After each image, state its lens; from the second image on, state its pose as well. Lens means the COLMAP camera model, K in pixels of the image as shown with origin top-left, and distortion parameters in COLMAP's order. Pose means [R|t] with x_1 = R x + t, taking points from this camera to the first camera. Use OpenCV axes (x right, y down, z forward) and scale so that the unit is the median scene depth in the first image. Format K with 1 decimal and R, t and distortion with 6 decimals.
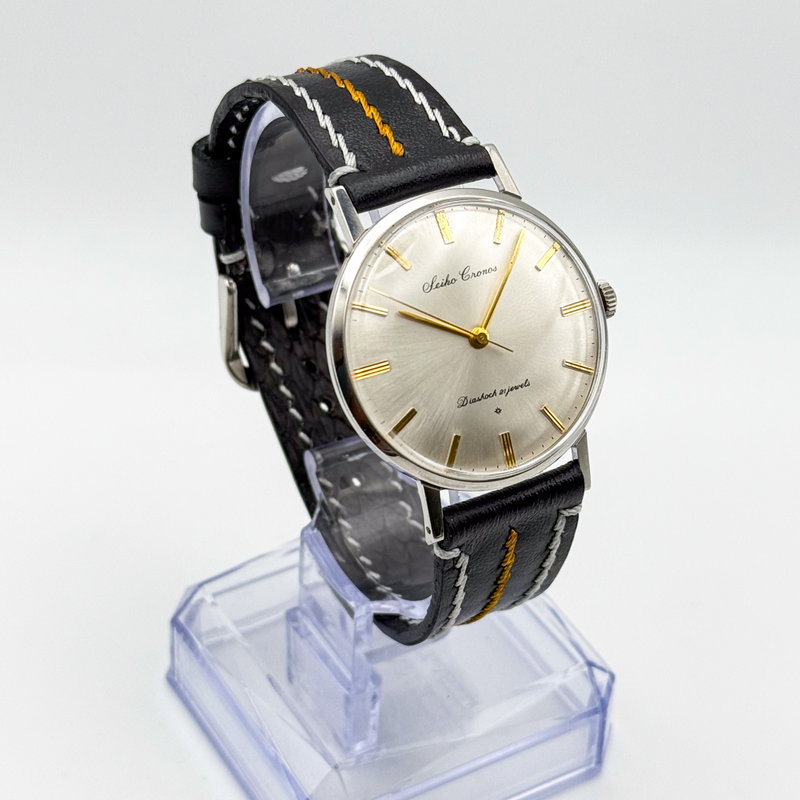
lens RADIAL K [[2037.3, 0, 400.0], [0, 2037.3, 400.0], [0, 0, 1]] dist [0.009490, -0.616366]
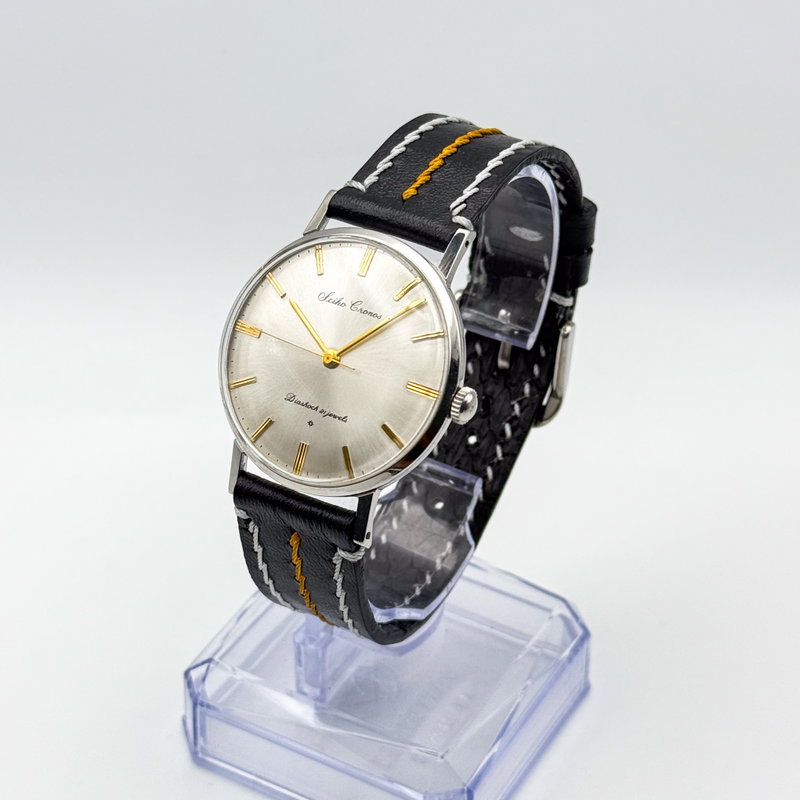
lens RADIAL K [[2037.3, 0, 400.0], [0, 2037.3, 400.0], [0, 0, 1]] dist [0.009490, -0.616366]
pose [[0.505585, 0.478372, -0.718014, 0.834047], [-0.524150, 0.831335, 0.184794, -0.227926], [0.685310, 0.282918, 0.671049, 0.270532]]
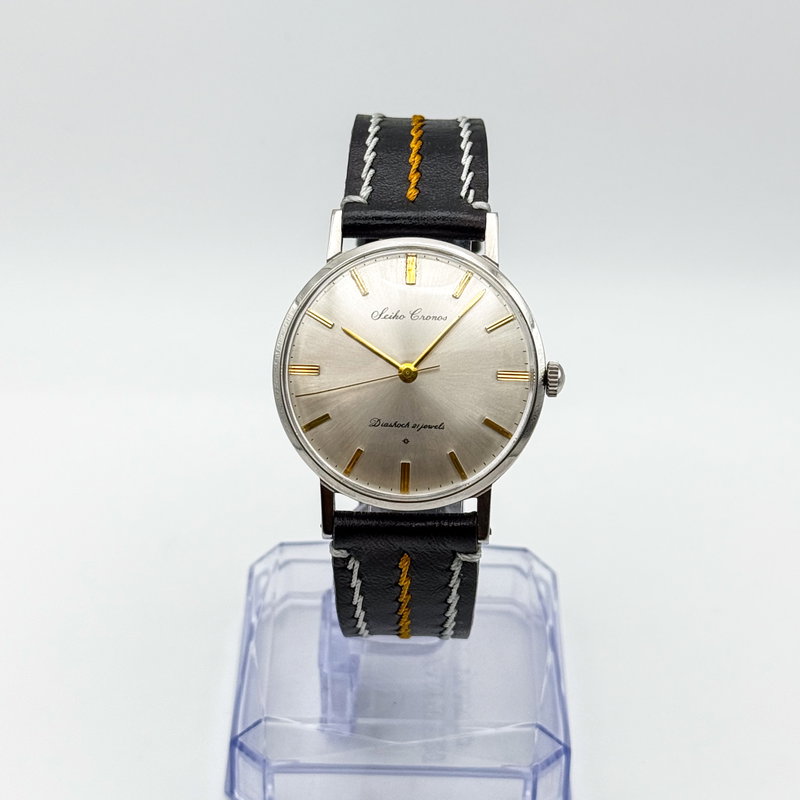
lens RADIAL K [[2037.3, 0, 400.0], [0, 2037.3, 400.0], [0, 0, 1]] dist [0.009490, -0.616366]
pose [[0.858942, 0.285156, -0.425330, 0.488227], [-0.304660, 0.952180, 0.023122, -0.038870], [0.411584, 0.109721, 0.904743, -0.001141]]
